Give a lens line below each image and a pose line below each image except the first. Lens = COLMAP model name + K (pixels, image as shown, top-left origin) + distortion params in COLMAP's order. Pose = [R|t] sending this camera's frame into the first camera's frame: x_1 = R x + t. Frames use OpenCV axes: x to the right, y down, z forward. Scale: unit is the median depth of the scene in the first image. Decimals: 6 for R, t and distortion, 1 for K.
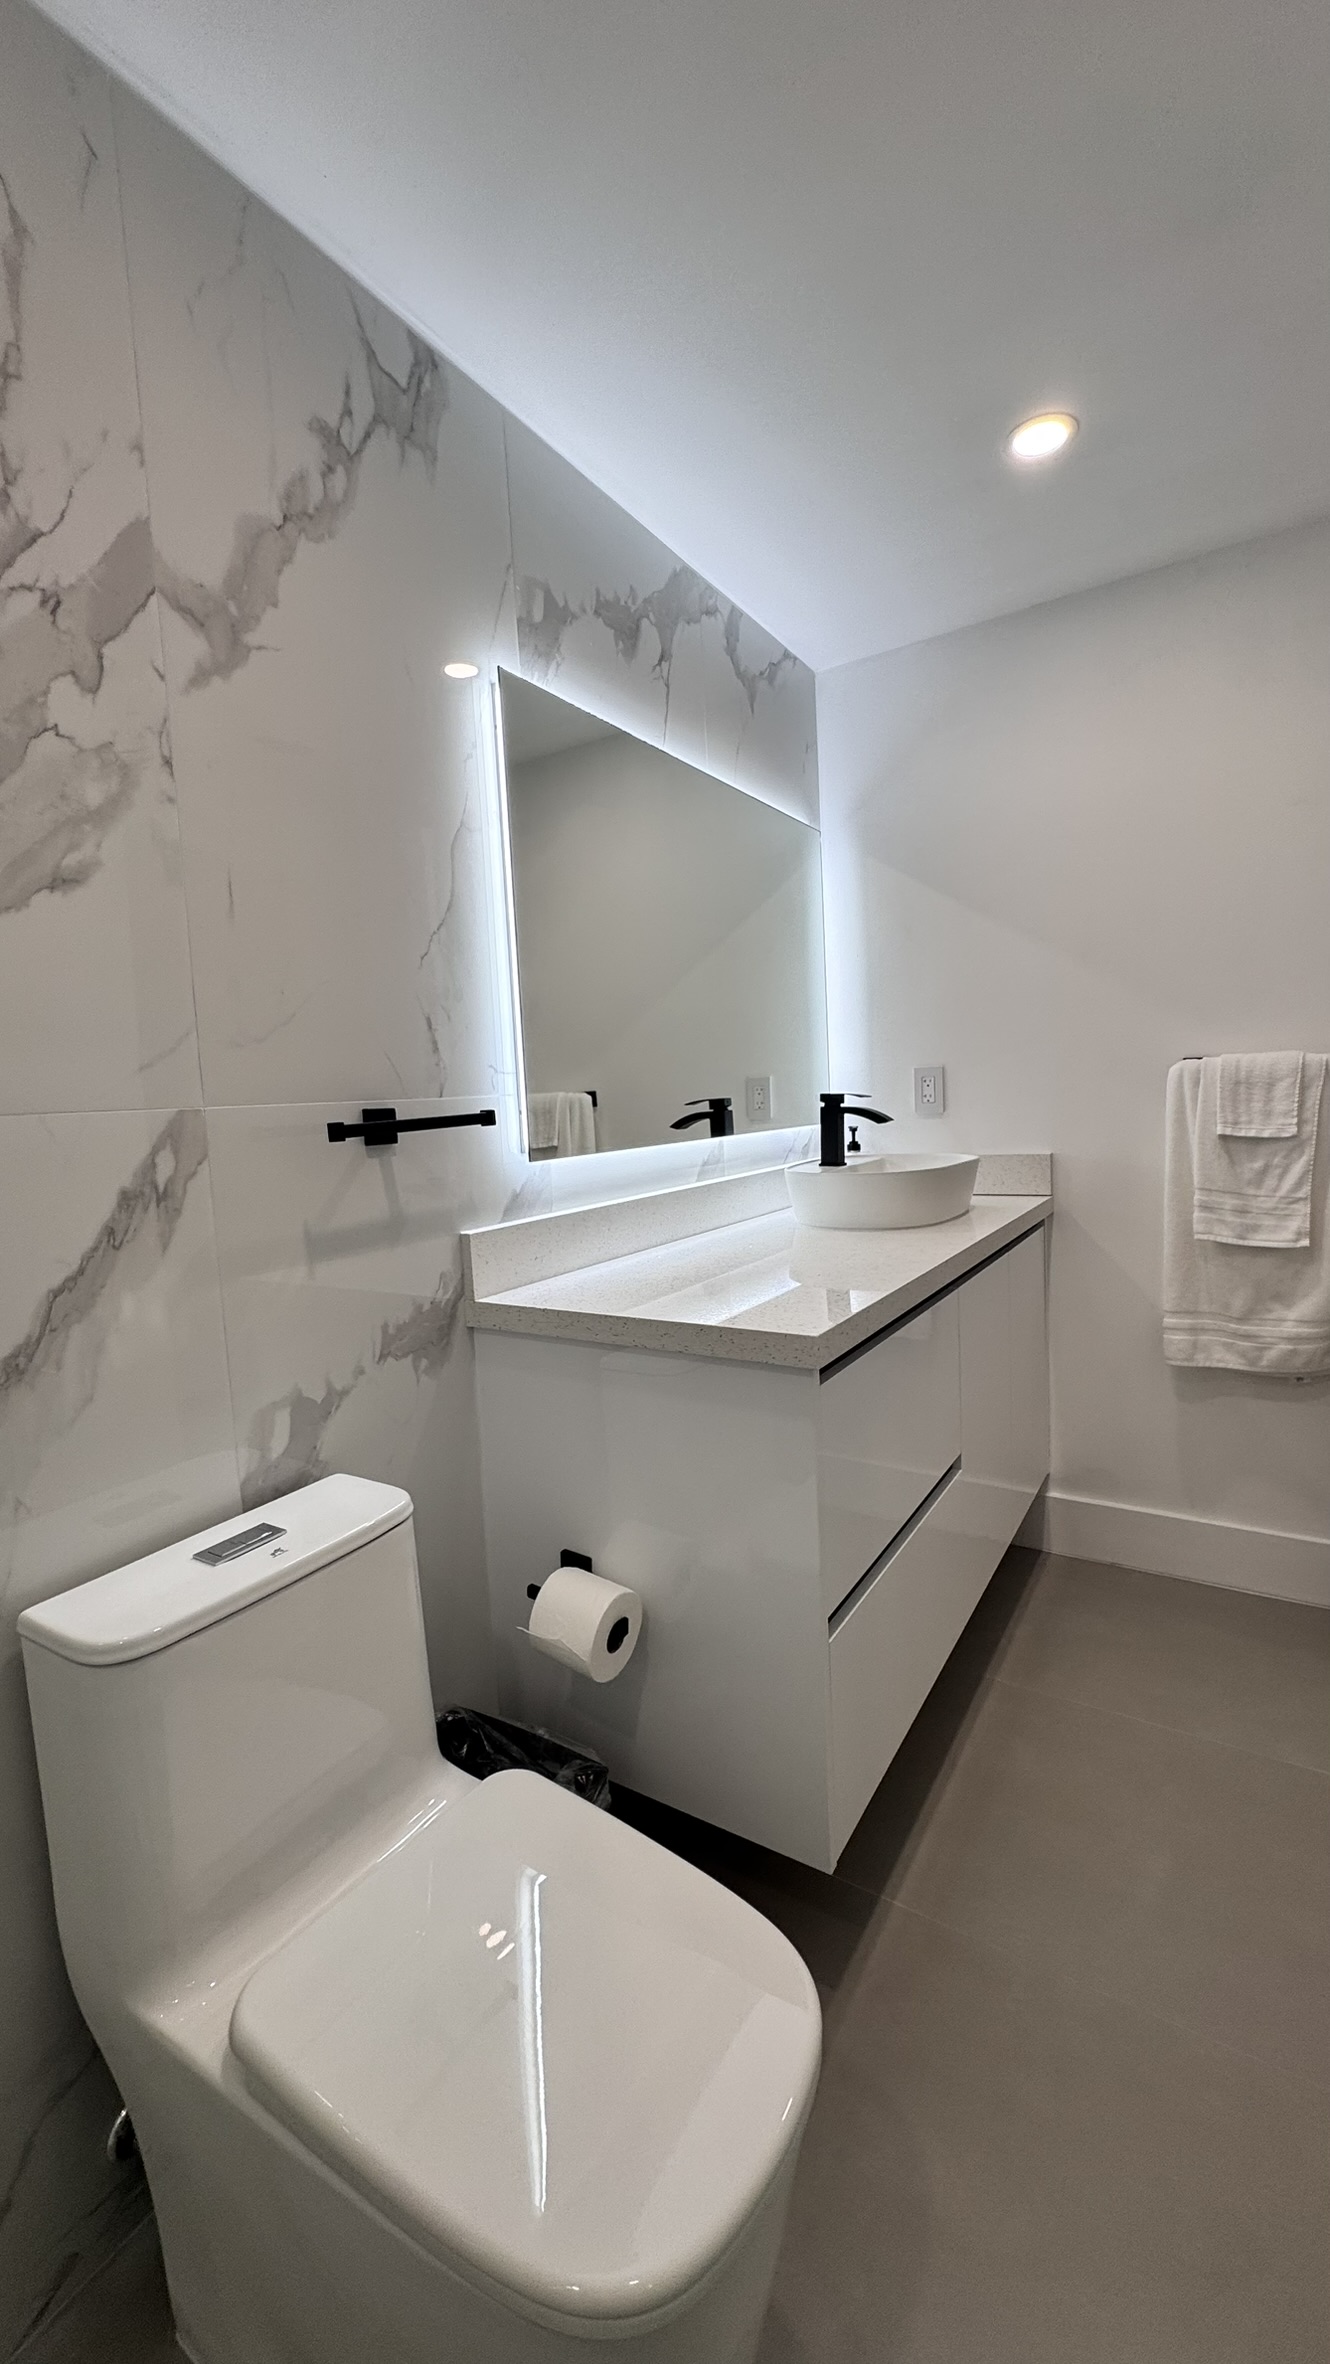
lens RADIAL K [[940.4, 0, 666.0], [0, 940.4, 1178.9], [0, 0, 1]] dist [-0.004348, 0.000160]
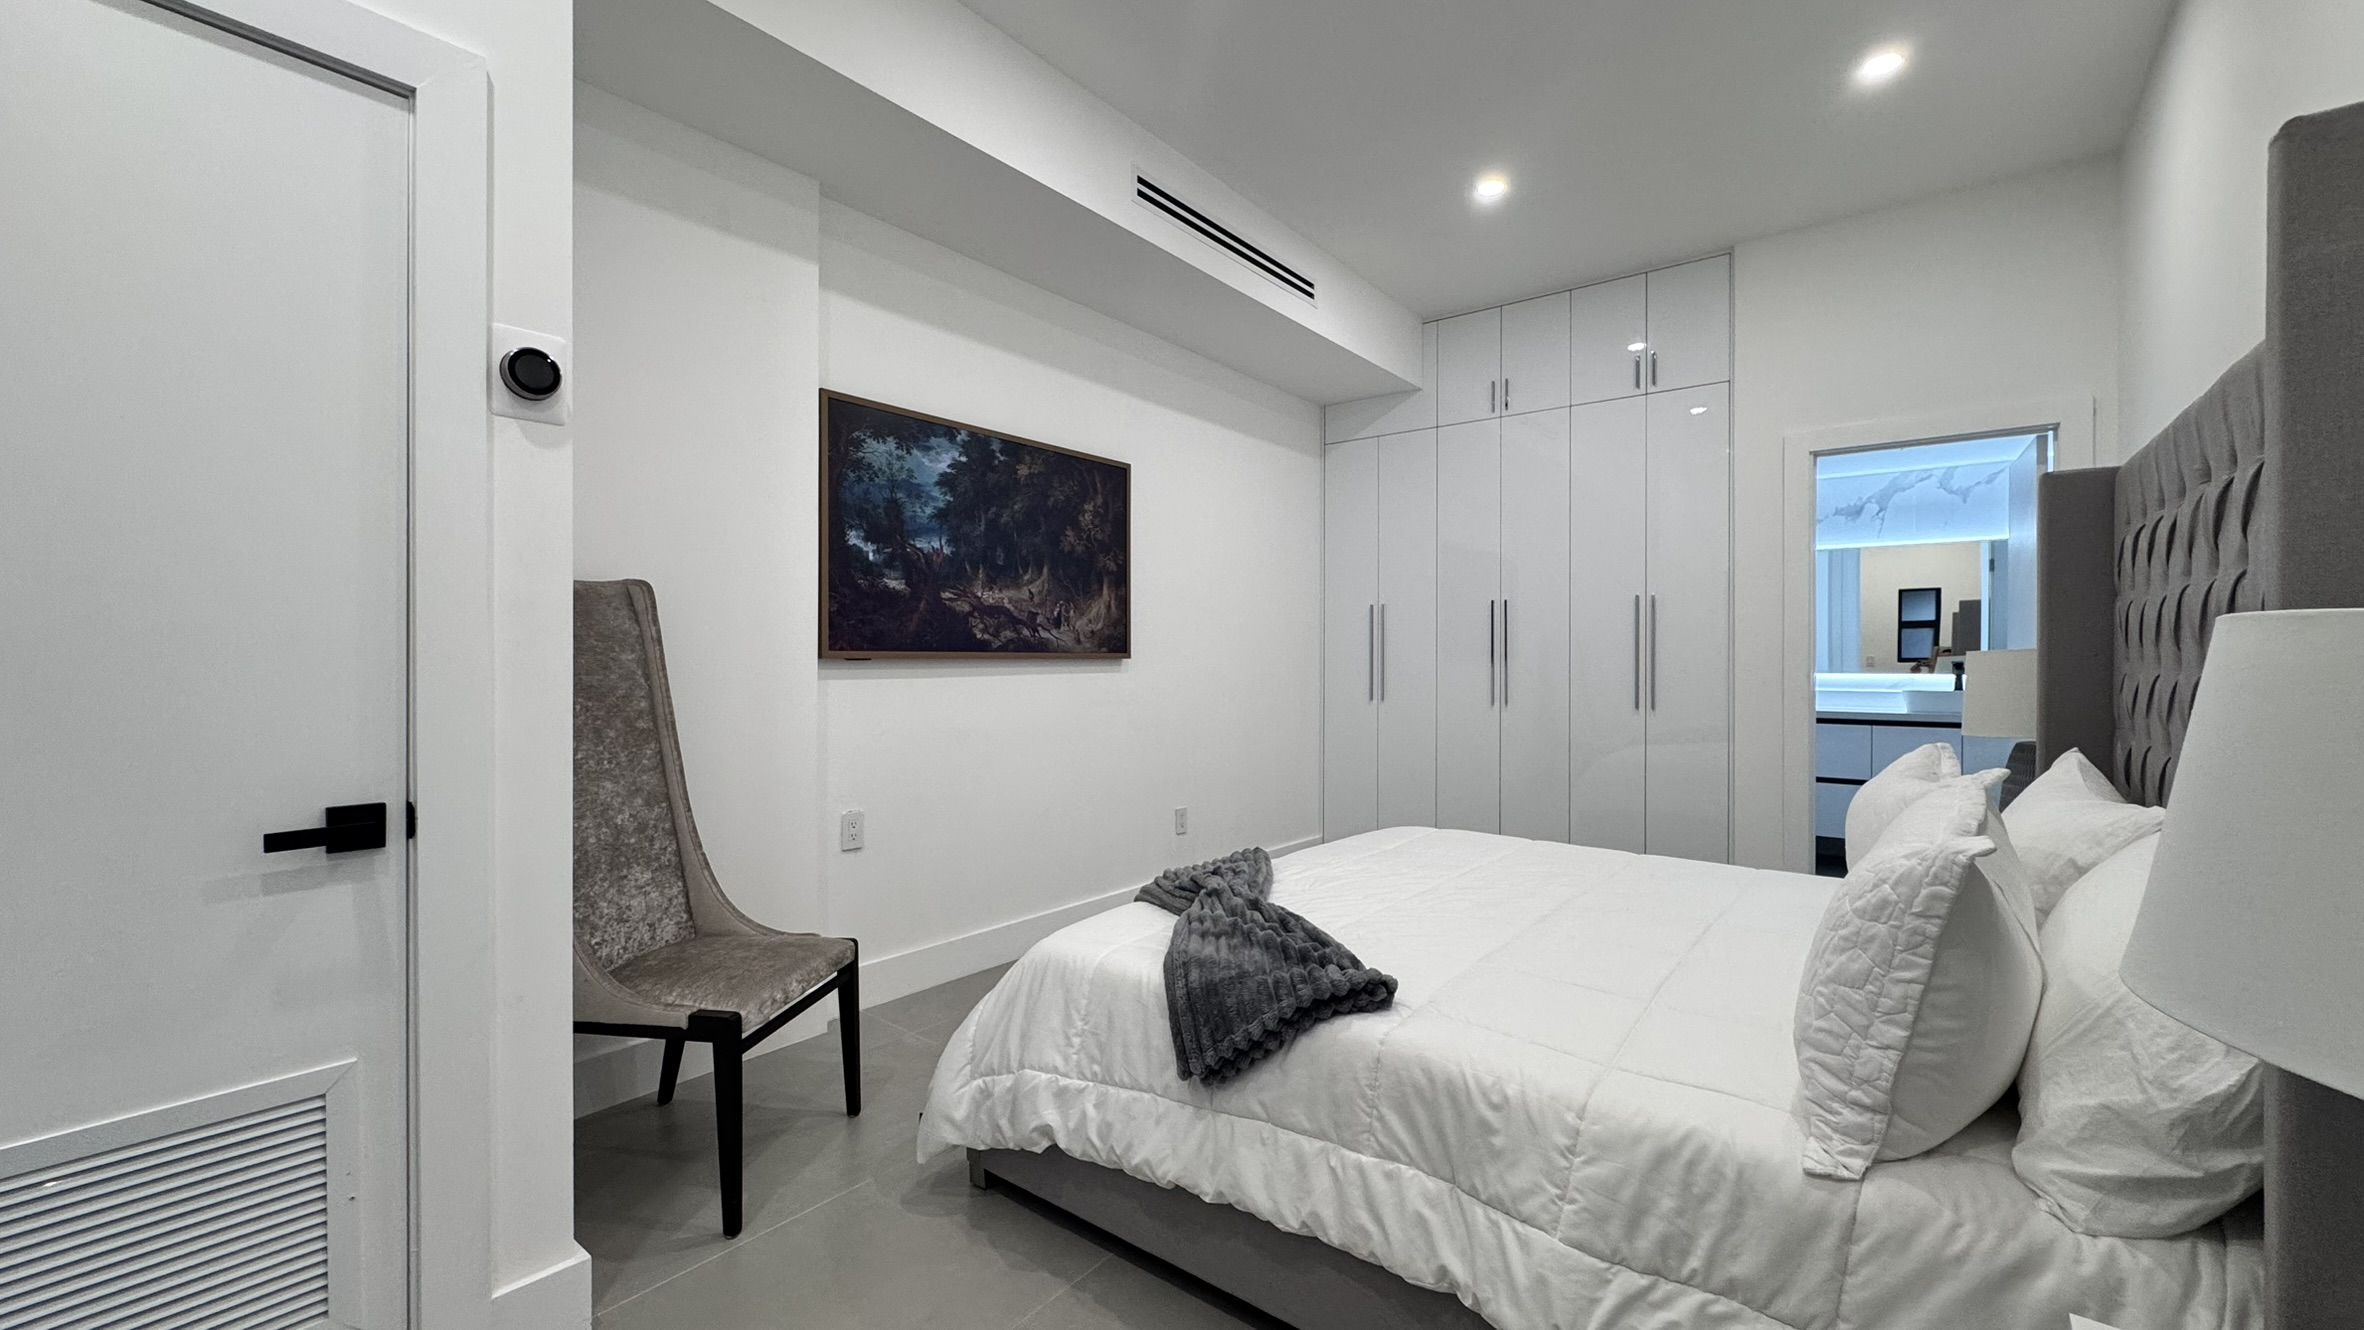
lens RADIAL K [[940.4, 0, 1196.3], [0, 940.4, 654.9], [0, 0, 1]] dist [-0.004348, 0.000160]
pose [[-0.090344, 0.040789, -0.995075, 3.673741], [-0.092283, 0.994519, 0.049144, -0.061154], [0.991626, 0.096269, -0.086085, -0.975329]]
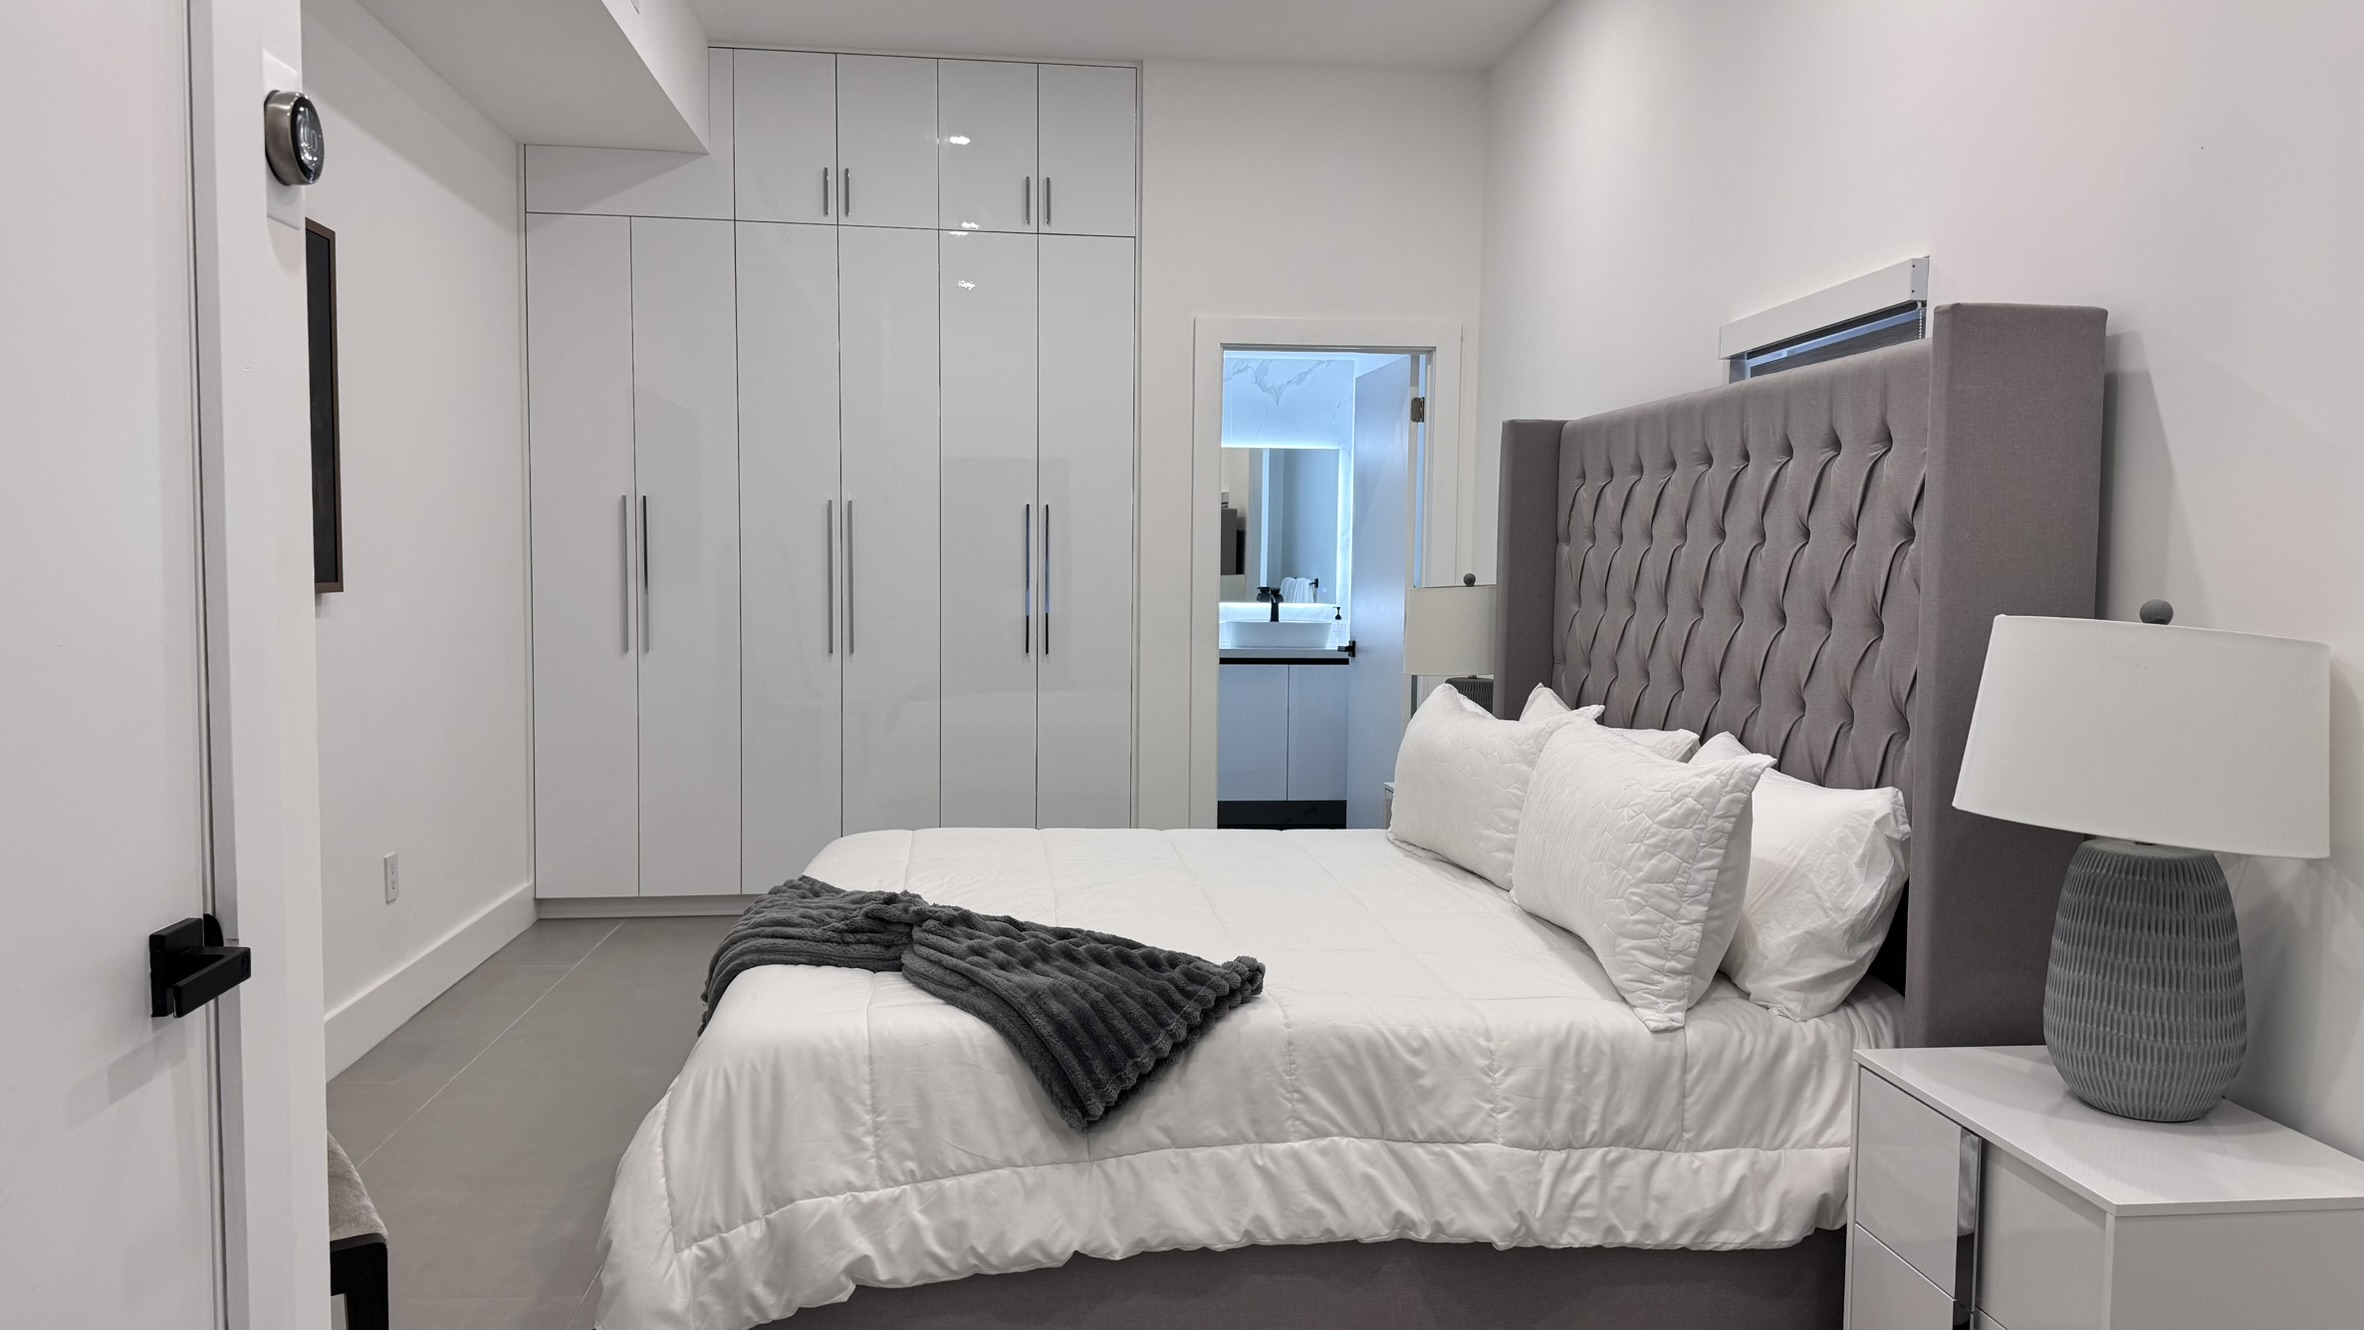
lens RADIAL K [[1649.0, 0, 1178.3], [0, 1649.0, 646.3], [0, 0, 1]] dist [0.092522, -0.131550]
pose [[0.636642, 0.091230, -0.765744, 3.852765], [-0.116423, 0.992967, 0.021506, -0.020764], [0.762321, 0.075458, 0.642786, -2.036973]]
